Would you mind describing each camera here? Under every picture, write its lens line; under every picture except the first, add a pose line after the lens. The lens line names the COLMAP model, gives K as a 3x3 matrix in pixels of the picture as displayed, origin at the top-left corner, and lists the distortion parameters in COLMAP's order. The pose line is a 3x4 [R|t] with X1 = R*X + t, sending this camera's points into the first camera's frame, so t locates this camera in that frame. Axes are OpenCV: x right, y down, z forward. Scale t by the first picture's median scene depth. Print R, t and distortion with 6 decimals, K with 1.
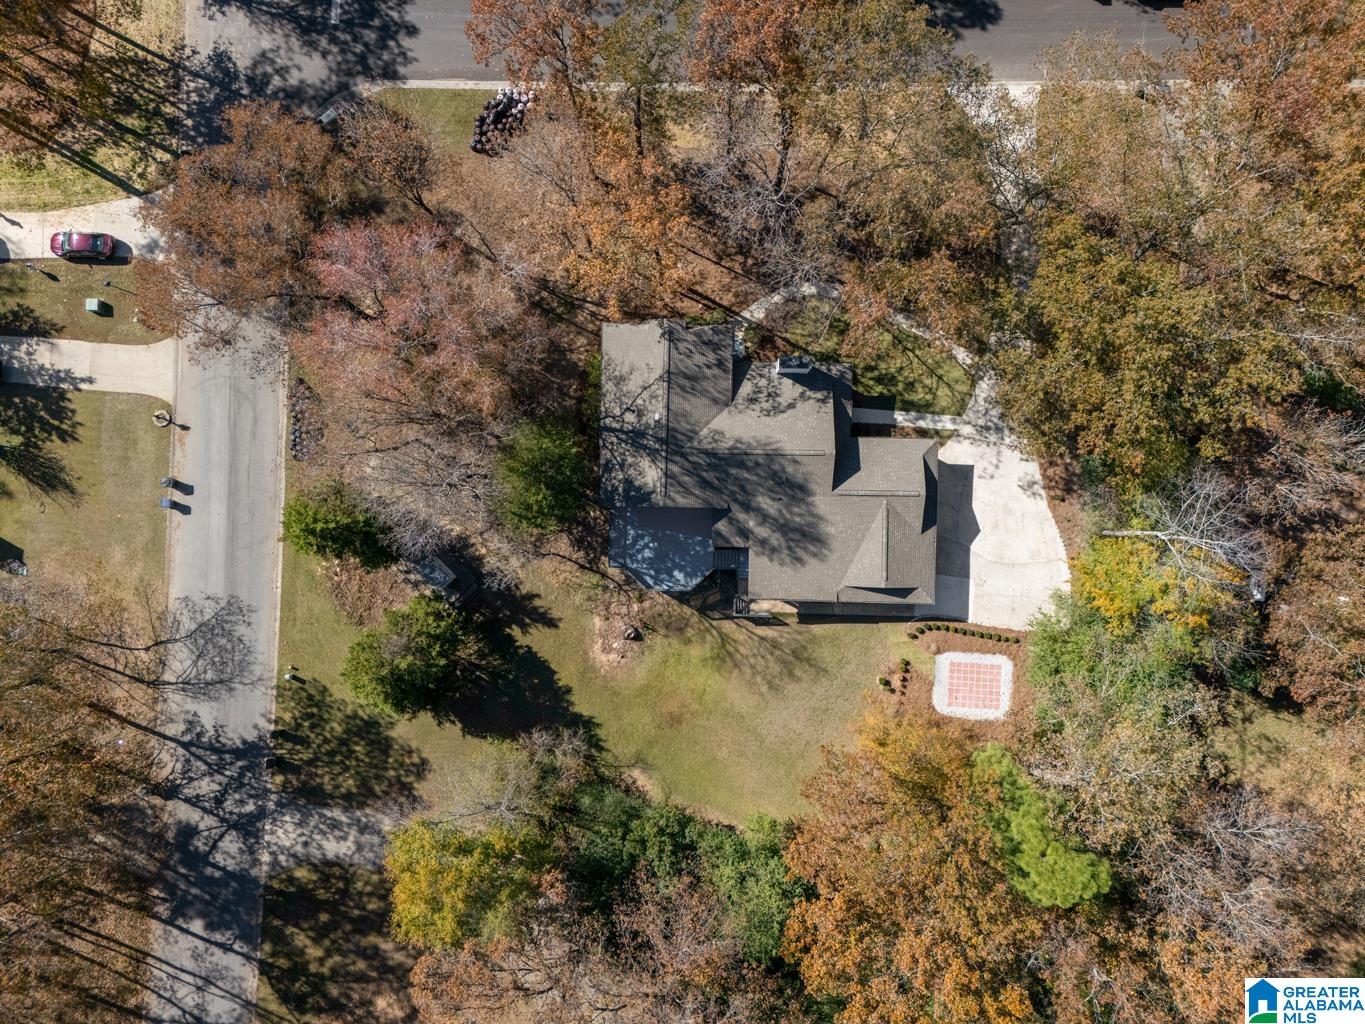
lens RADIAL K [[1001.9, 0, 681.9], [0, 1001.9, 511.7], [0, 0, 1]] dist [0.077290, -0.065348]
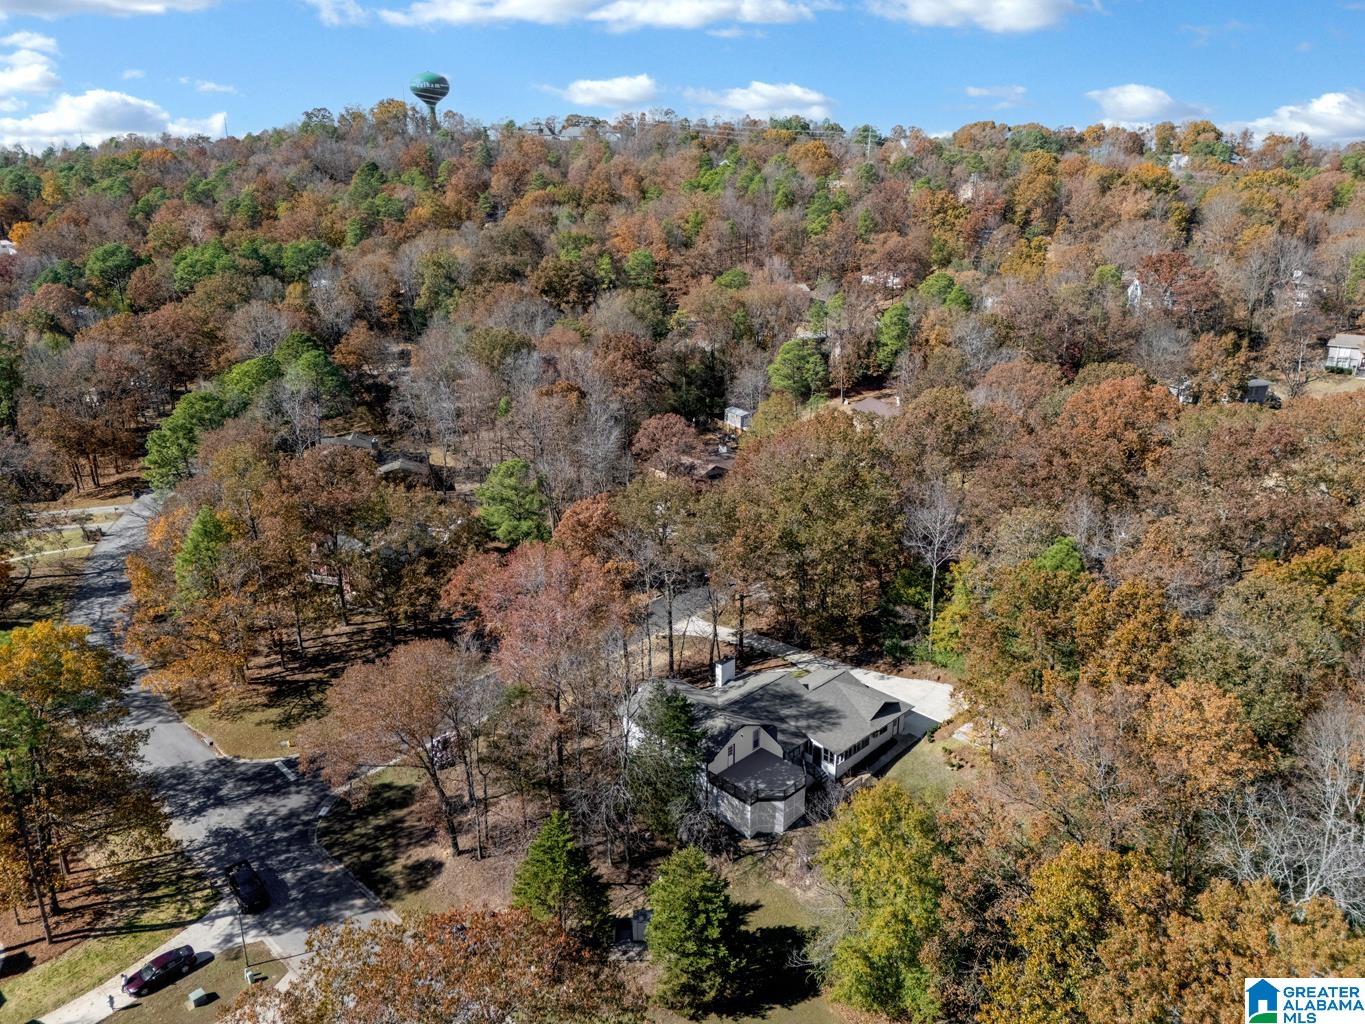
lens RADIAL K [[1001.9, 0, 682.2], [0, 1001.9, 511.5], [0, 0, 1]] dist [0.077290, -0.065348]
pose [[0.684397, -0.229292, 0.692117, -0.822928], [0.729080, 0.223814, -0.646800, 0.649557], [-0.006600, 0.947276, 0.320350, 0.254921]]
